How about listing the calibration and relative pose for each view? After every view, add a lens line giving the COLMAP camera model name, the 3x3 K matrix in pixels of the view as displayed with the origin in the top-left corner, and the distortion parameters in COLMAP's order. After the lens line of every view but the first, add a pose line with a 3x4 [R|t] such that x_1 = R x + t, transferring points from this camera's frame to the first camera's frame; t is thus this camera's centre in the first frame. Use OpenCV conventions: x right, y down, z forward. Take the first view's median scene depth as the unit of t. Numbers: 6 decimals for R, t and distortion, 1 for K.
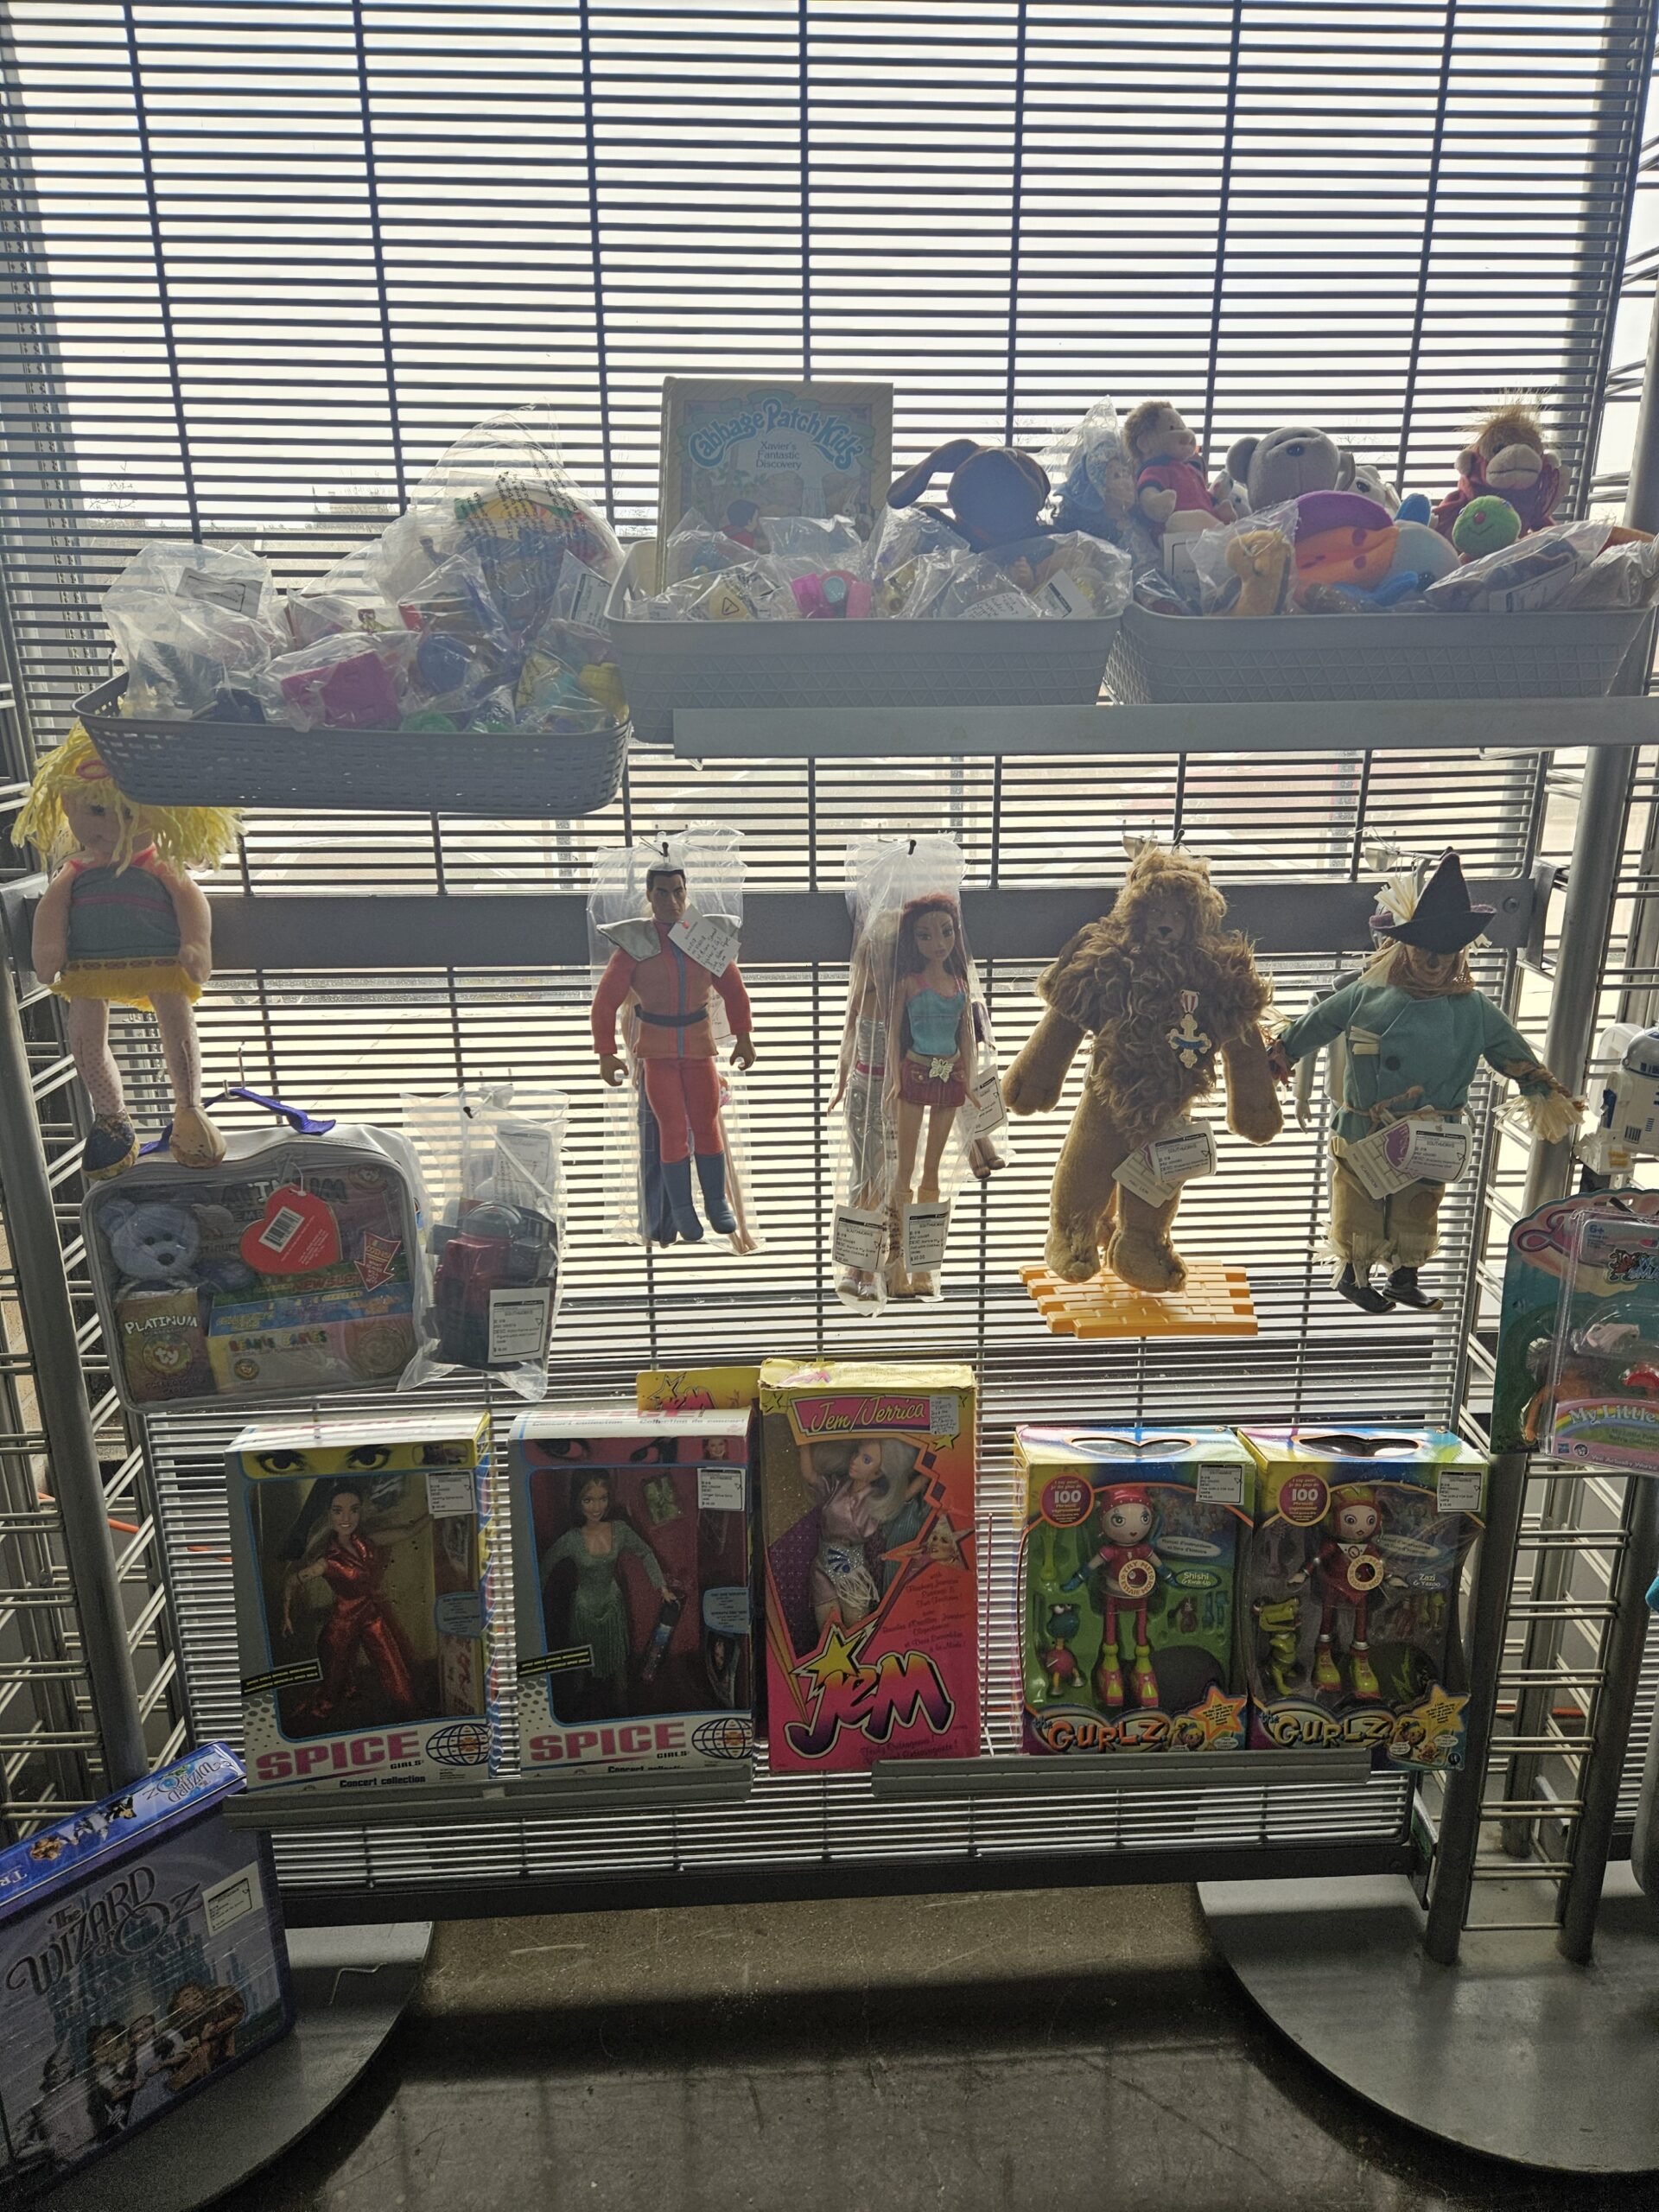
lens RADIAL K [[1470.6, 0, 868.0], [0, 1470.6, 1104.1], [0, 0, 1]] dist [0.103219, -0.111215]
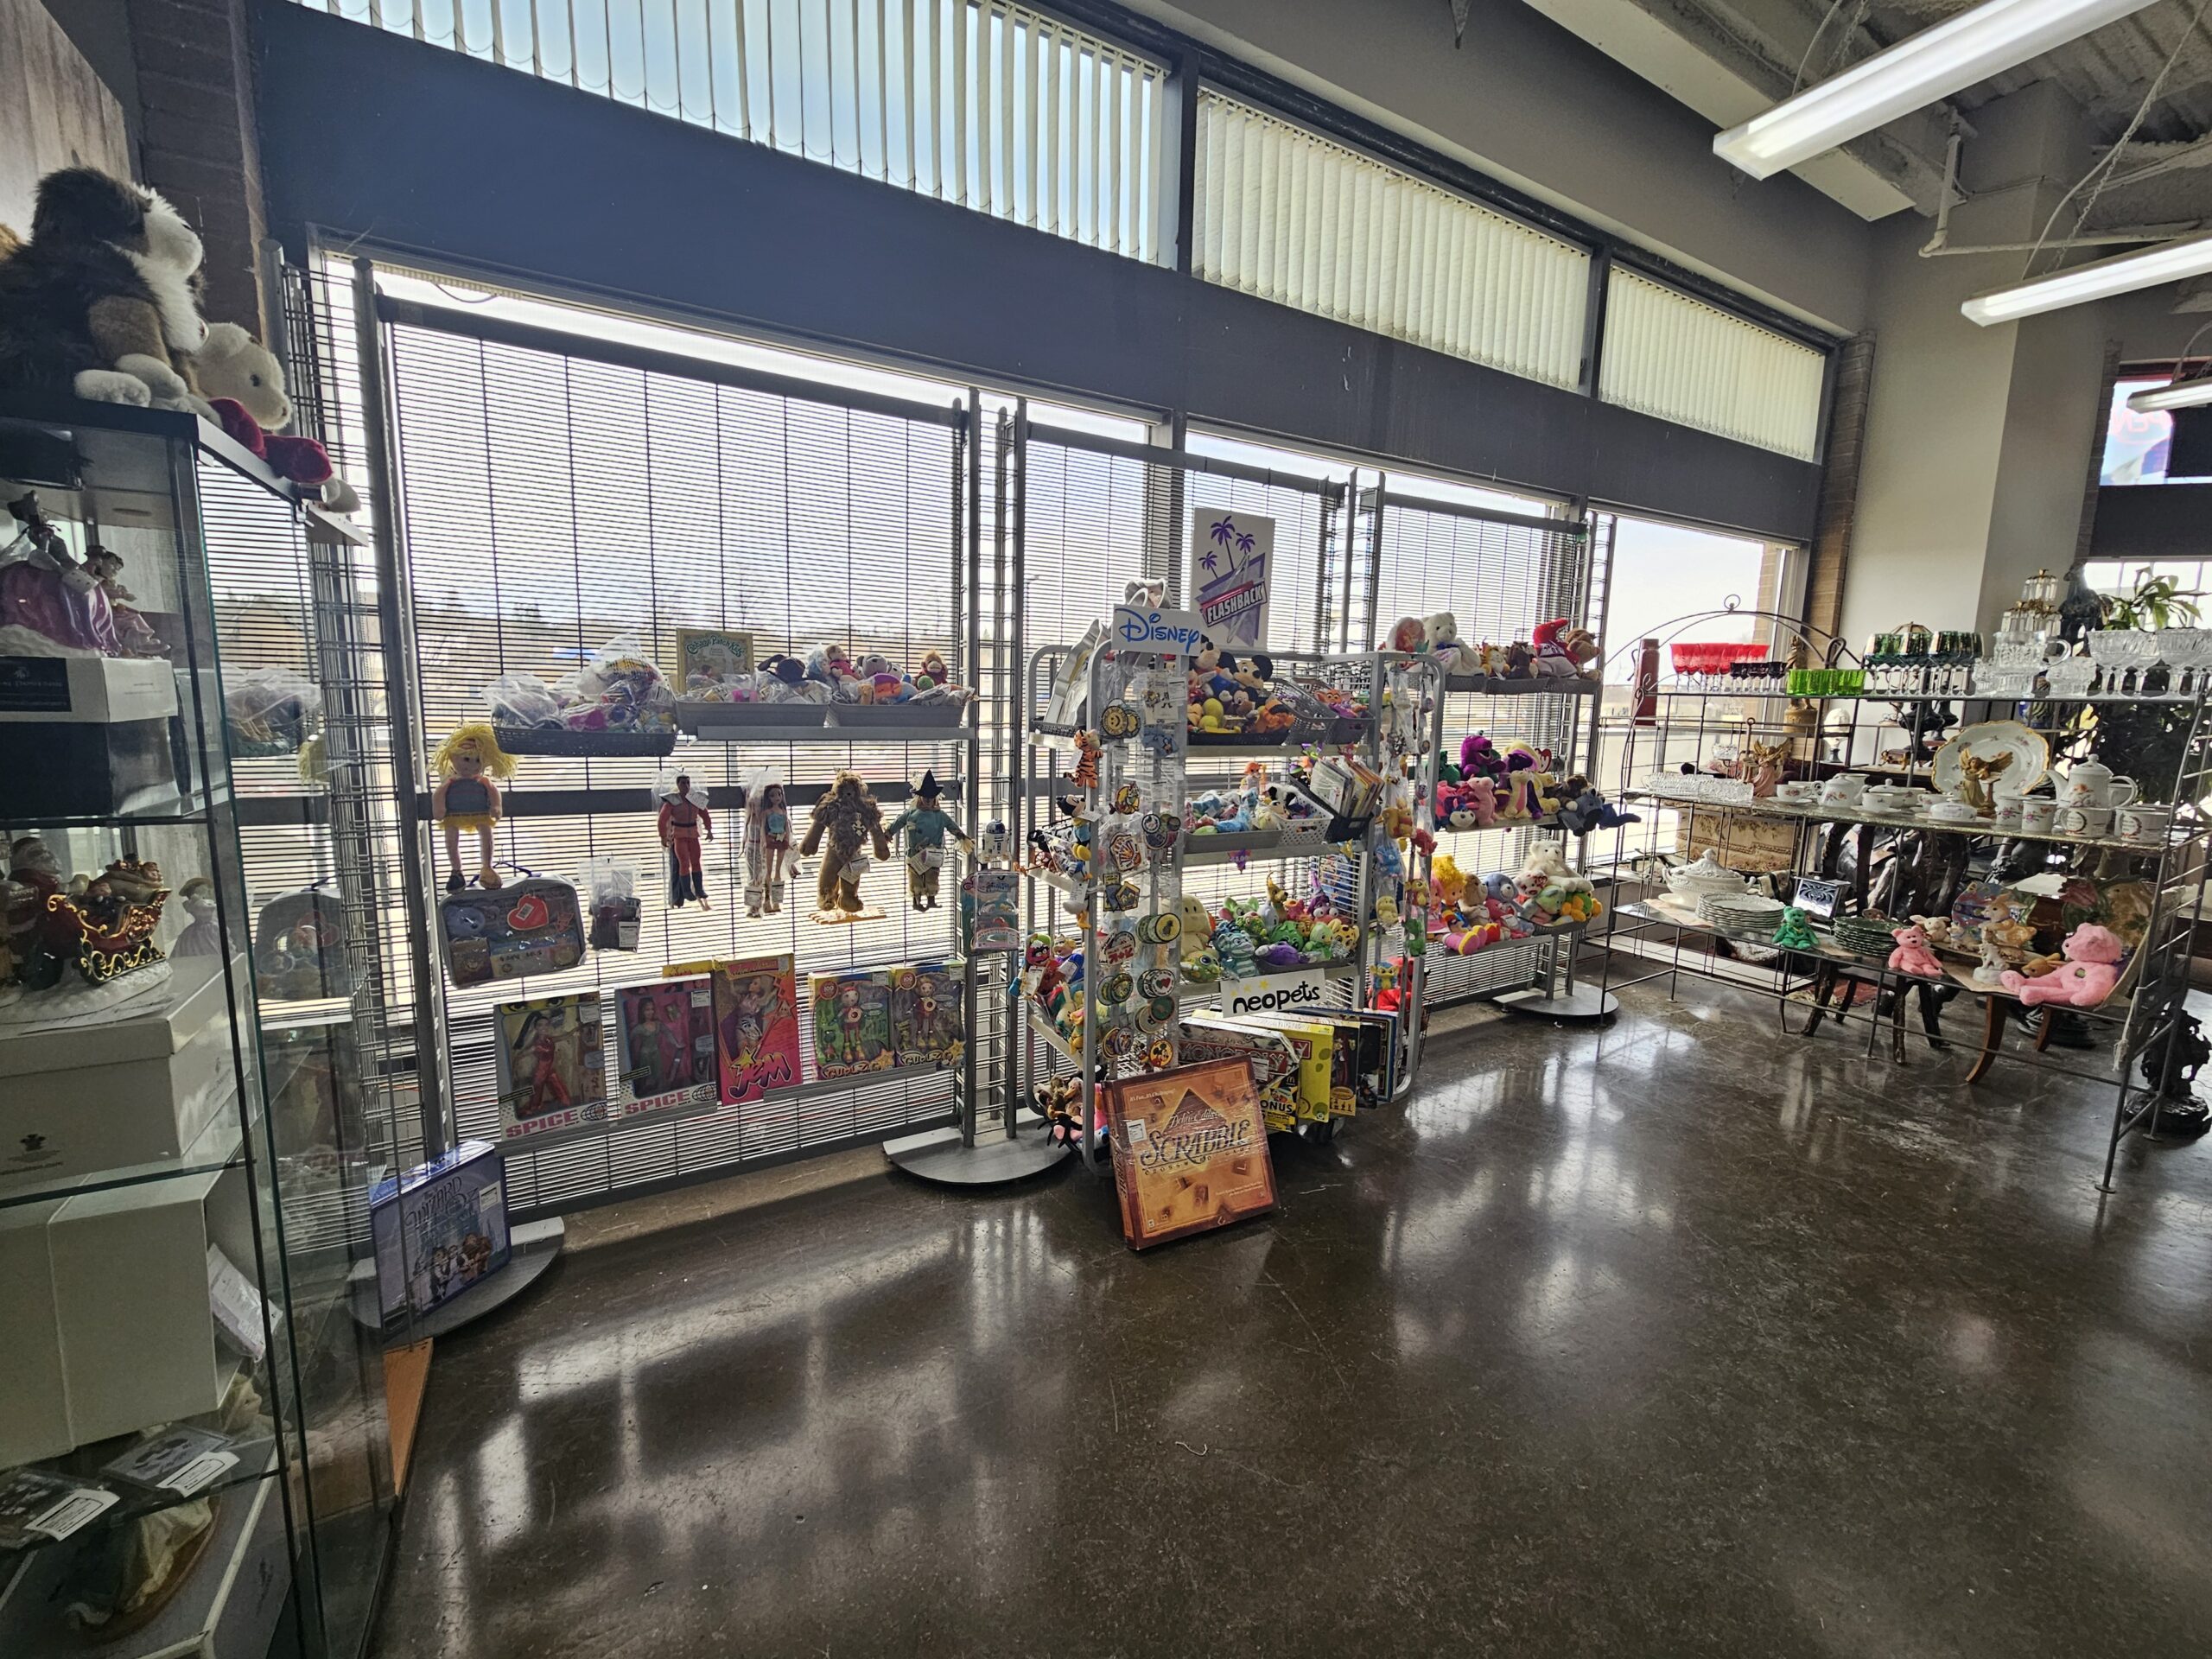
lens RADIAL K [[913.9, 0, 1106.0], [0, 913.9, 829.5], [0, 0, 1]] dist [-0.001996, -0.000335]
pose [[0.892307, -0.038593, 0.449777, -0.188137], [0.107602, 0.985805, -0.128883, 0.260731], [-0.438418, 0.163400, 0.883793, -0.944831]]
